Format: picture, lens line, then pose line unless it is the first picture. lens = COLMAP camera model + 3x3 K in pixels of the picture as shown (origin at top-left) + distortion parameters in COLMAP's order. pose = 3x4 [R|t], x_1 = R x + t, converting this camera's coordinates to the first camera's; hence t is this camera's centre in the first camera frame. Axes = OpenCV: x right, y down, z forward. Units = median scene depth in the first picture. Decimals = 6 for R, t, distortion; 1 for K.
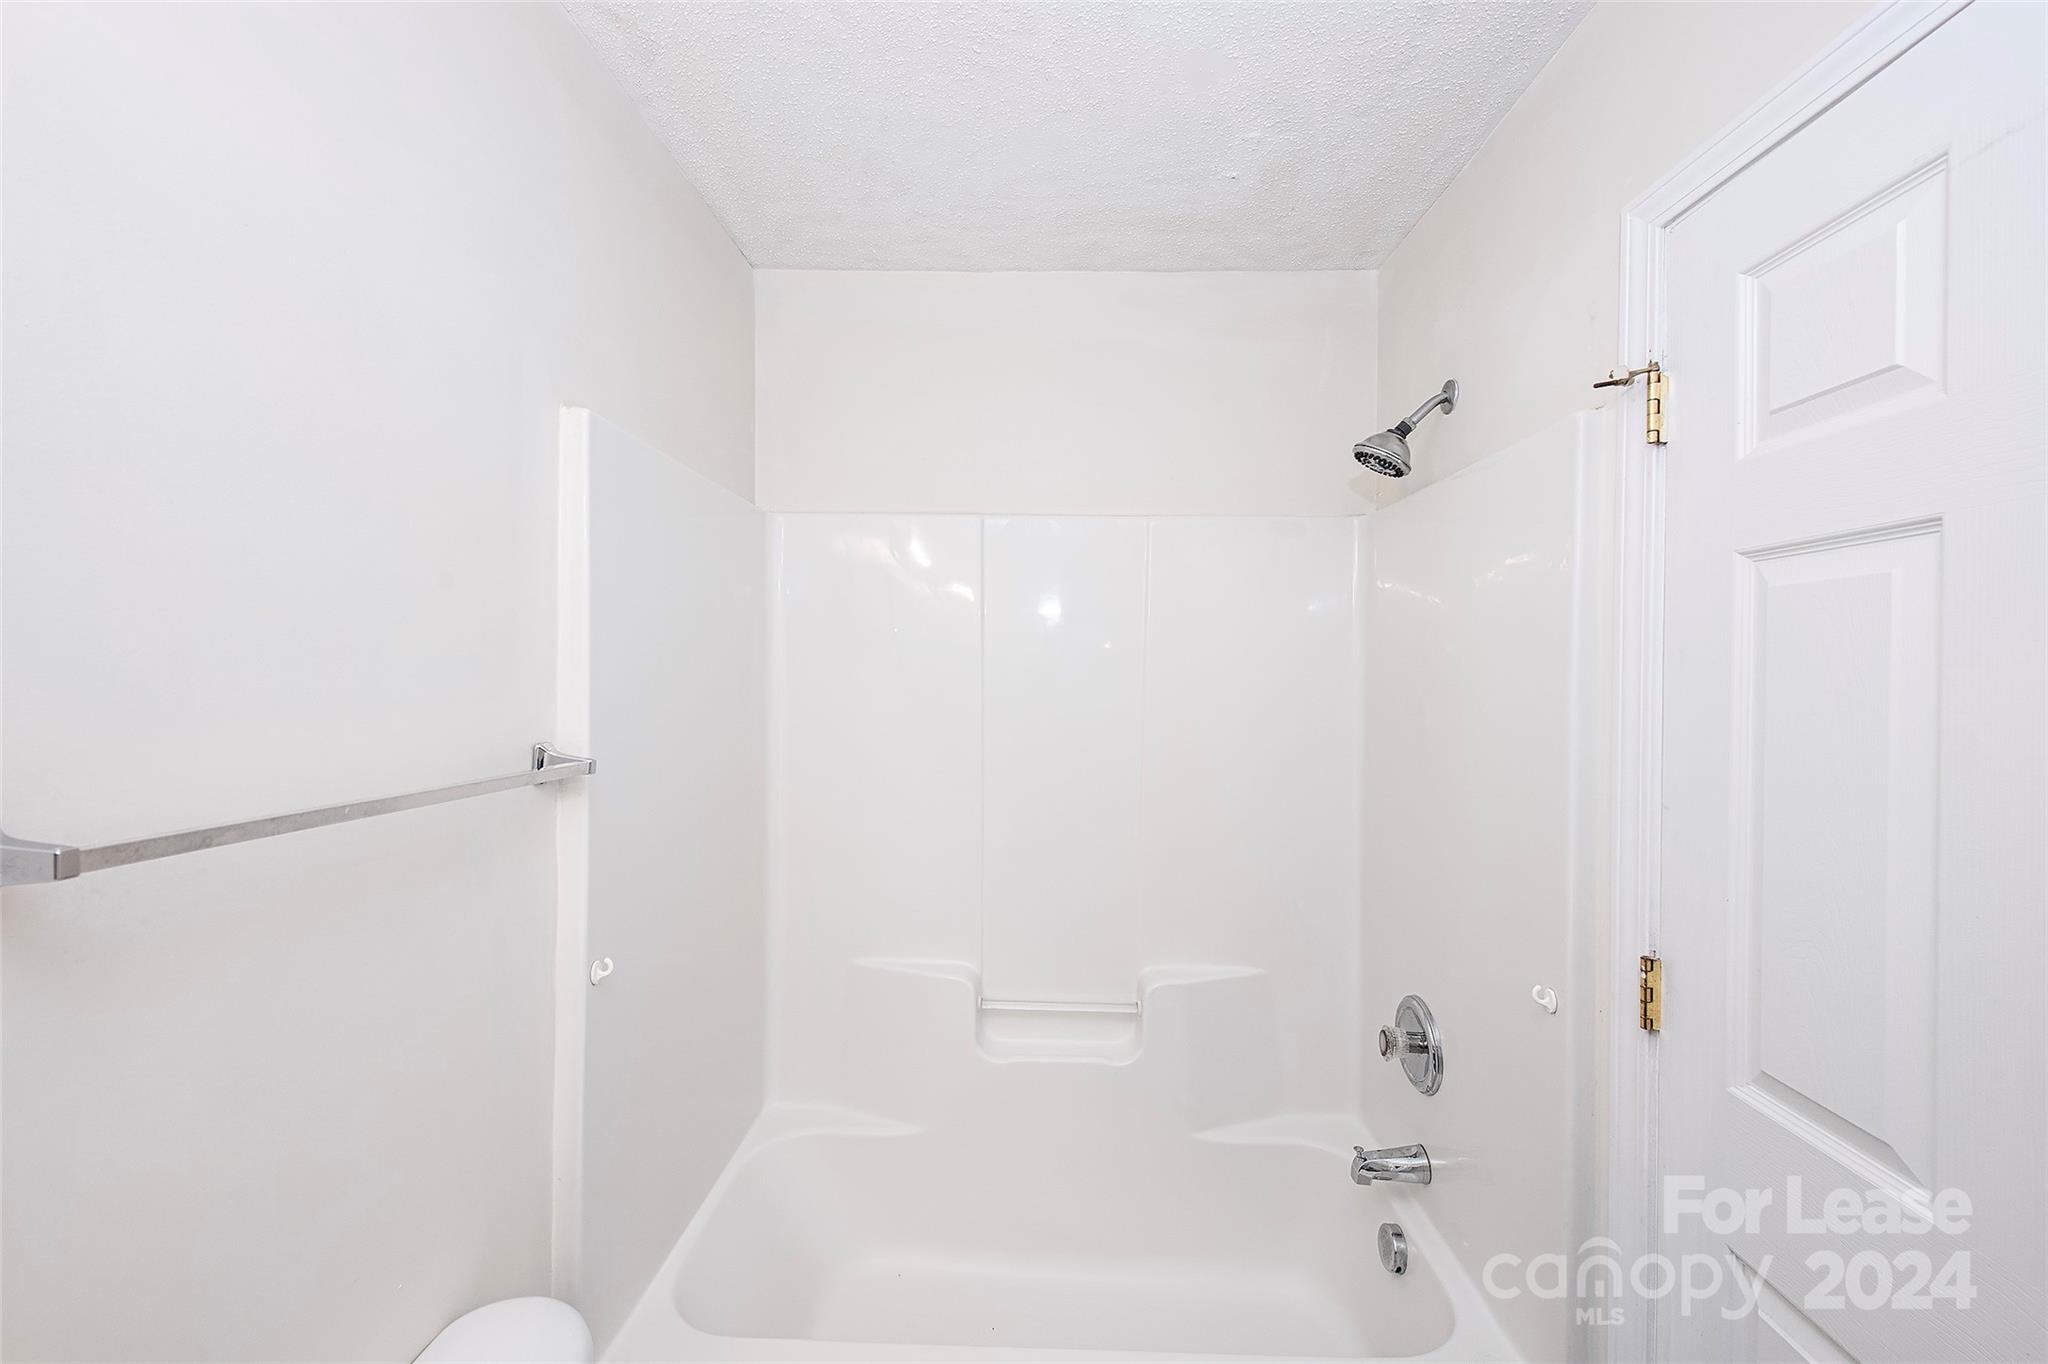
lens RADIAL K [[808.9, 0, 1024.0], [0, 808.9, 682.0], [0, 0, 1]] dist [0.004720, -0.000269]
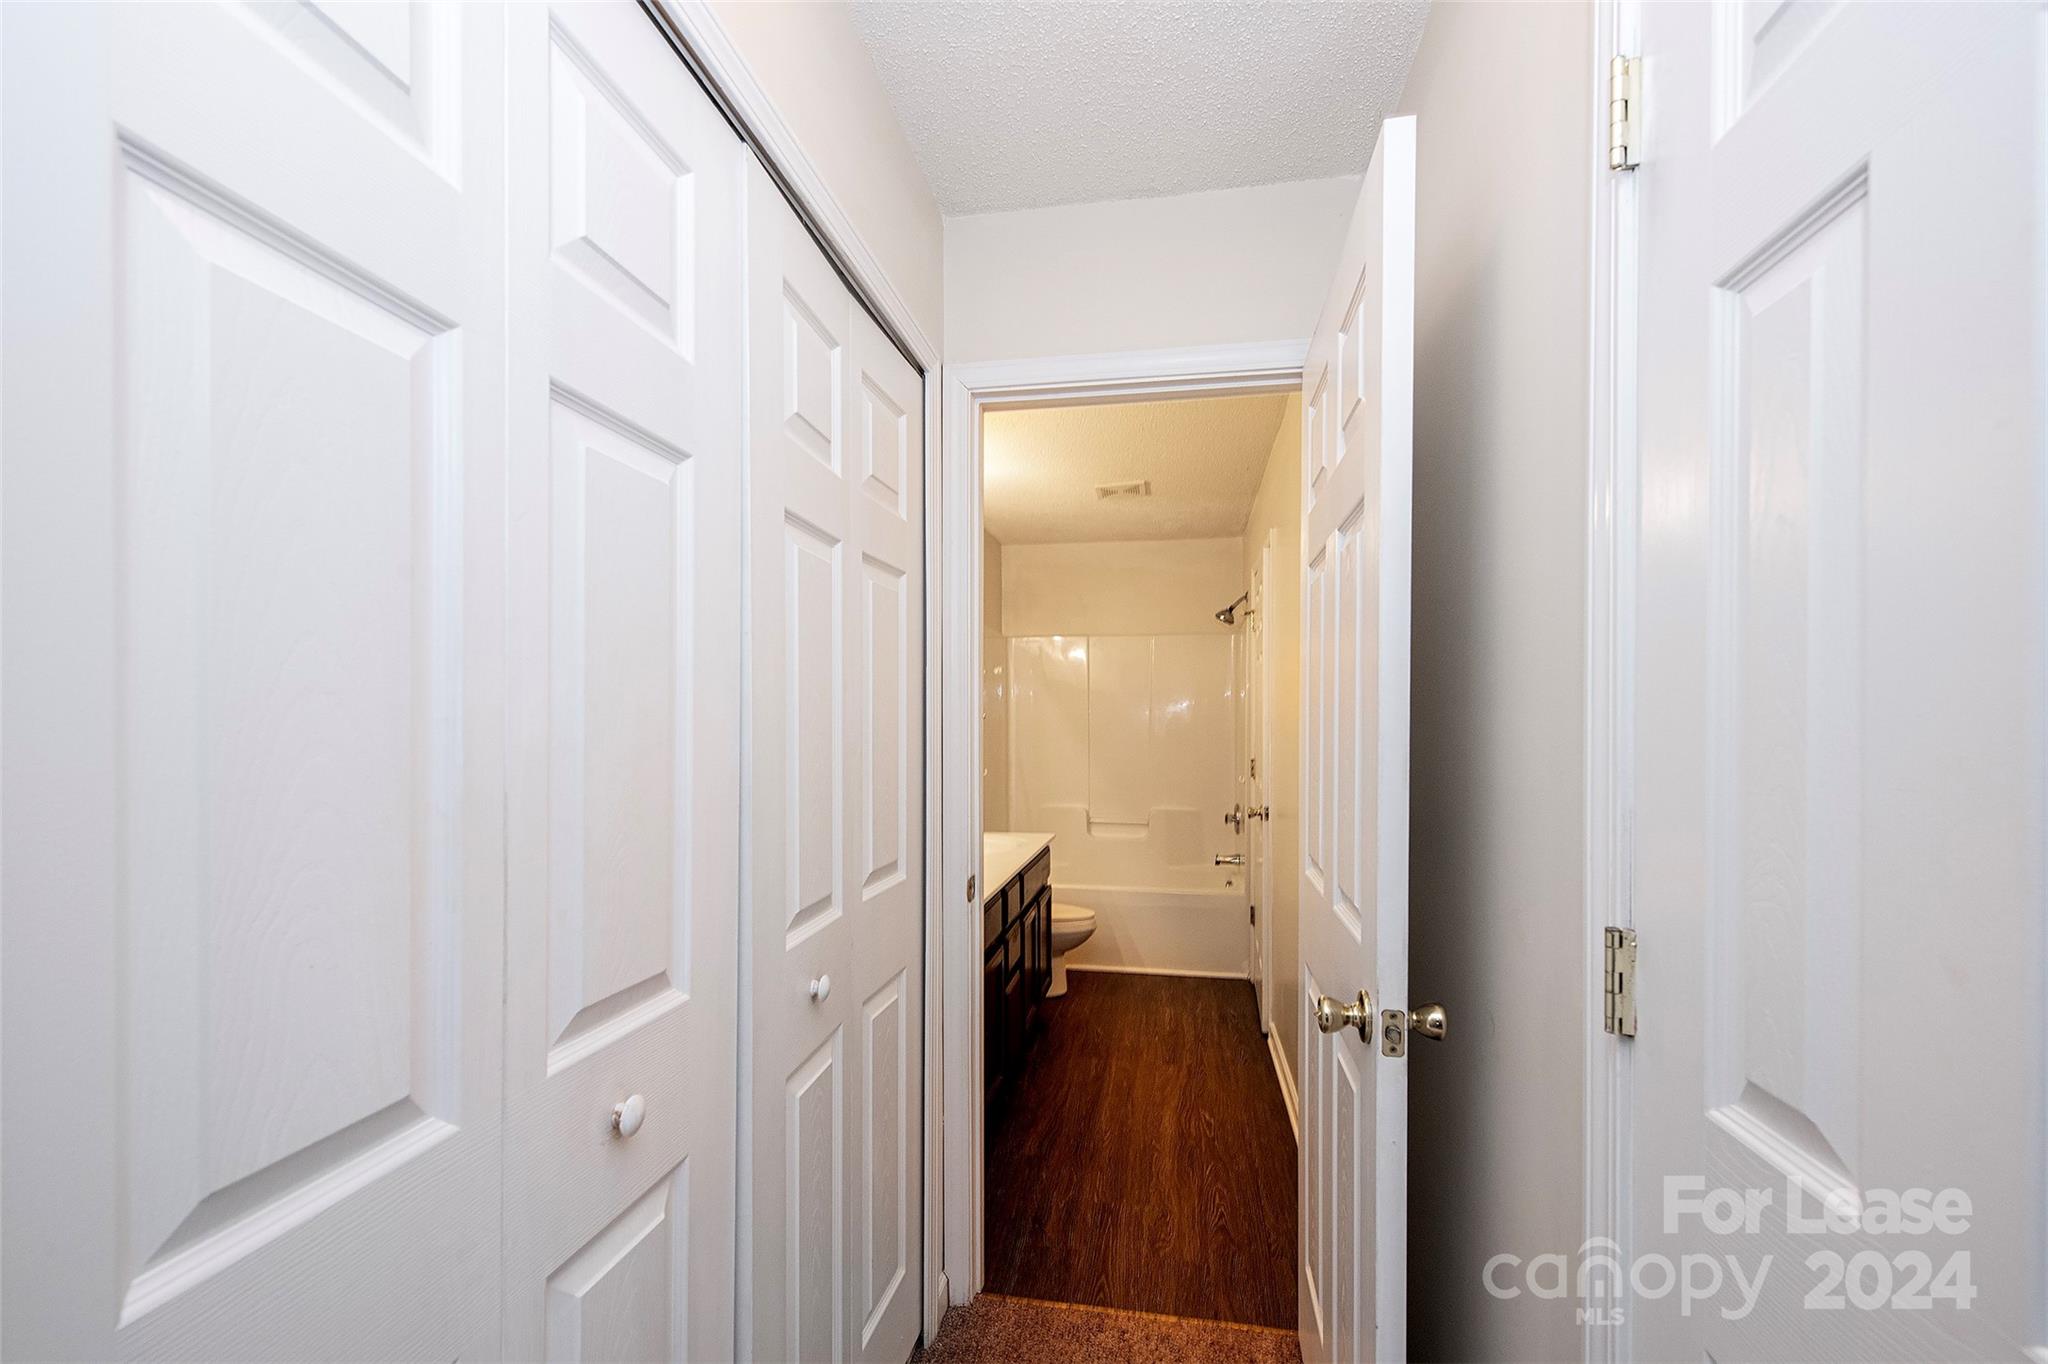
lens RADIAL K [[856.9, 0, 1021.2], [0, 856.9, 728.5], [0, 0, 1]] dist [0.002117, -0.000035]
pose [[0.987691, -0.006964, -0.156265, 0.174349], [0.006071, 0.999962, -0.006194, 0.116564], [0.156303, 0.005169, 0.987696, -1.878456]]
